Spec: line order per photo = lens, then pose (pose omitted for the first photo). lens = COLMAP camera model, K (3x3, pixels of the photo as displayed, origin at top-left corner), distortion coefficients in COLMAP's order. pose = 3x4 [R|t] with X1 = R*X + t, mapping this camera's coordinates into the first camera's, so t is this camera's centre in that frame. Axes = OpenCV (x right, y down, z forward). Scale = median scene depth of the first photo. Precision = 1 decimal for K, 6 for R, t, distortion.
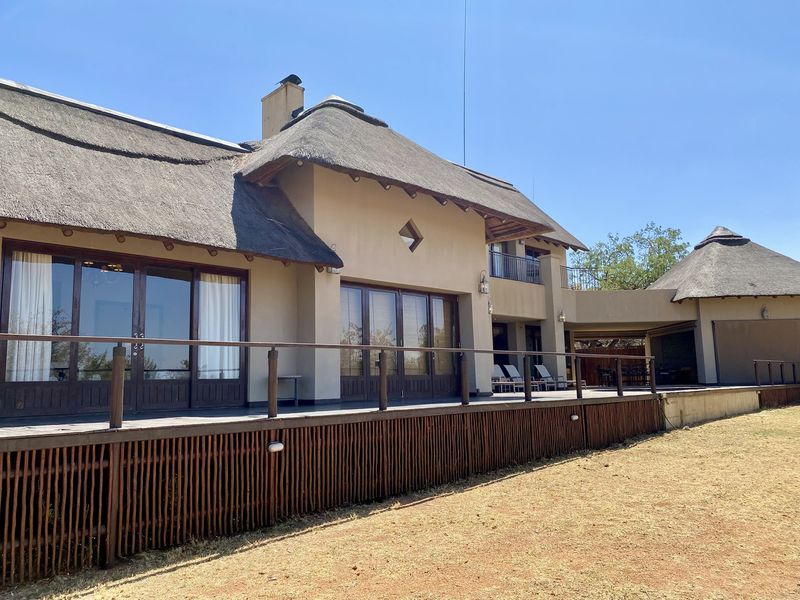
lens RADIAL K [[611.3, 0, 366.0], [0, 611.3, 306.5], [0, 0, 1]] dist [-0.042957, 0.024103]
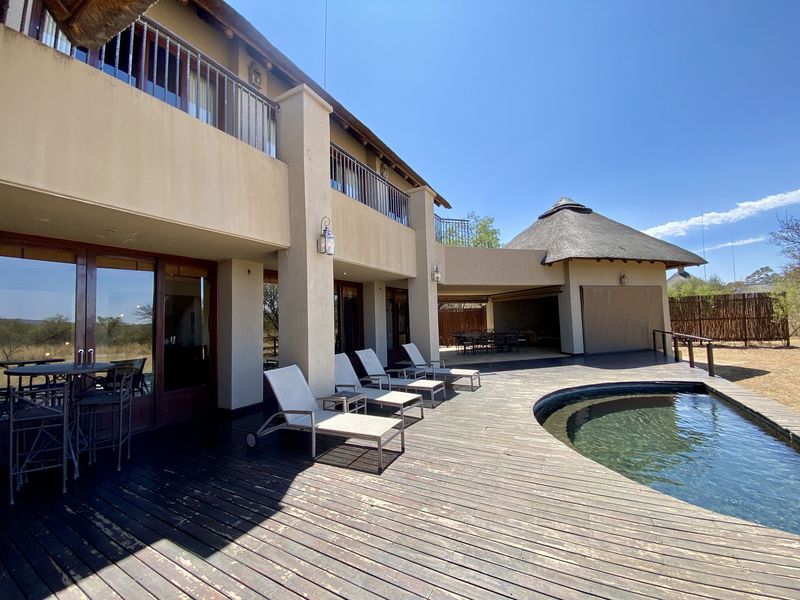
lens RADIAL K [[320.3, 0, 396.2], [0, 320.3, 298.3], [0, 0, 1]] dist [-0.024324, -0.001905]
pose [[0.944779, 0.008135, 0.327606, 0.145939], [-0.025558, 0.998476, 0.048912, 0.026277], [-0.326709, -0.054584, 0.943547, 0.631153]]
